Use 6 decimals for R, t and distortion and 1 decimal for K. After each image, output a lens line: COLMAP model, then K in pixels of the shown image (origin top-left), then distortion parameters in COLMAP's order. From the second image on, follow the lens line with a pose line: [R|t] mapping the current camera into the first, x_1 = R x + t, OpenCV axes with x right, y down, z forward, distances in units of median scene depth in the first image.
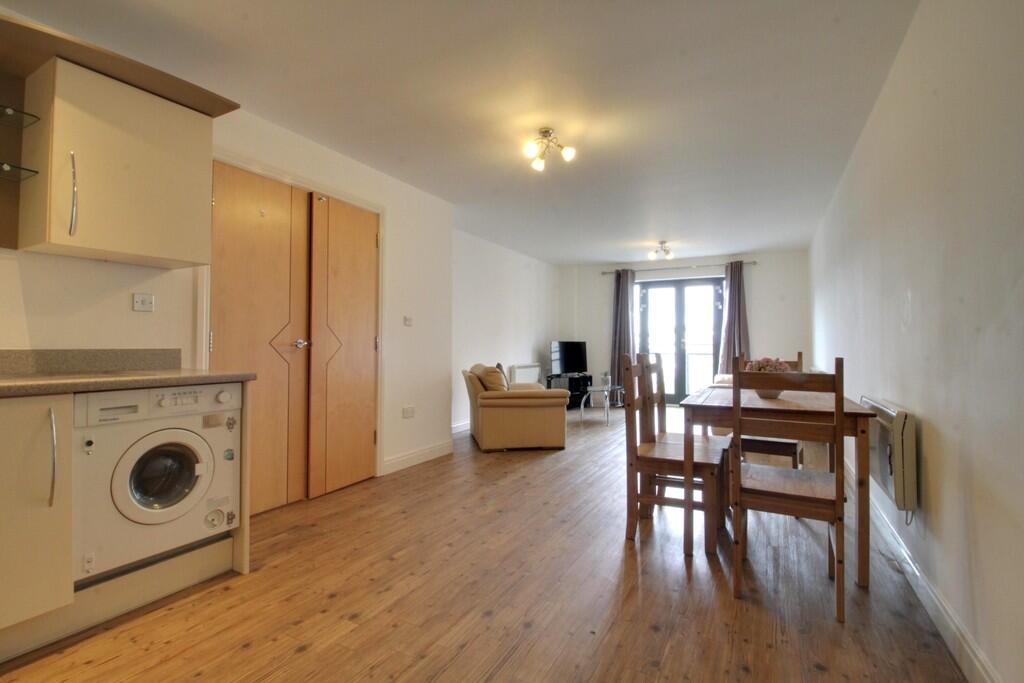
lens RADIAL K [[473.1, 0, 514.3], [0, 473.1, 338.0], [0, 0, 1]] dist [-0.007917, -0.009621]
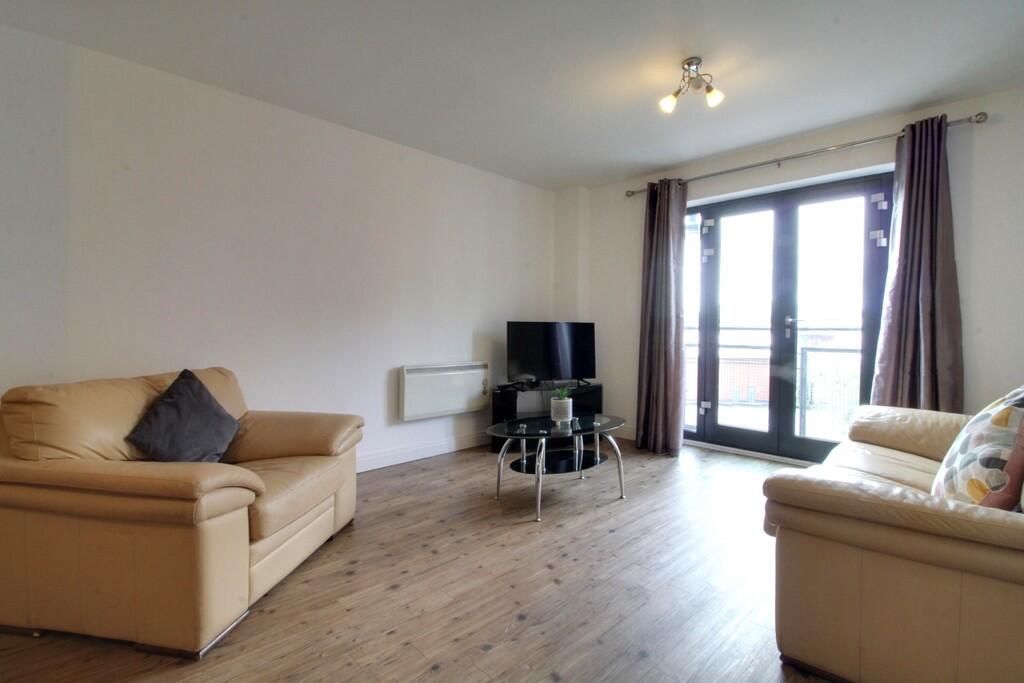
lens RADIAL K [[473.1, 0, 509.8], [0, 473.1, 336.6], [0, 0, 1]] dist [-0.007917, -0.009621]
pose [[0.950374, 0.012230, -0.310869, 0.721051], [-0.002520, 0.999497, 0.031618, 0.020943], [0.311099, -0.029265, 0.949927, 1.423303]]
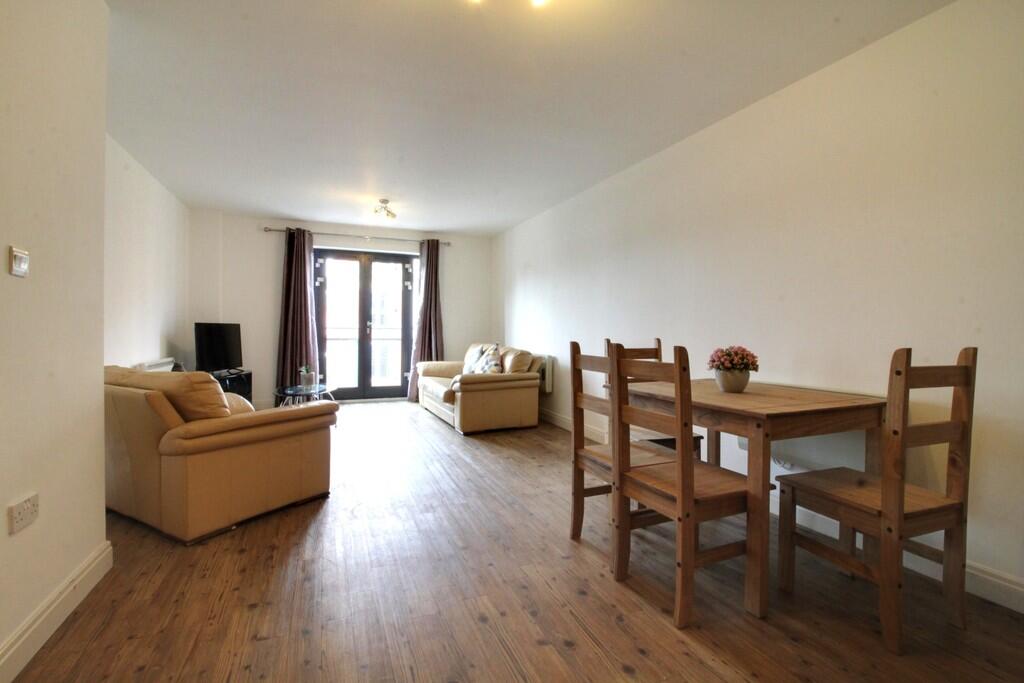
lens RADIAL K [[475.4, 0, 510.7], [0, 475.4, 335.5], [0, 0, 1]] dist [0.000714, -0.000335]
pose [[0.645627, -0.006877, 0.763622, -0.402681], [-0.016109, 0.999614, 0.022622, 0.008441], [-0.763483, -0.026907, 0.645268, 0.756828]]
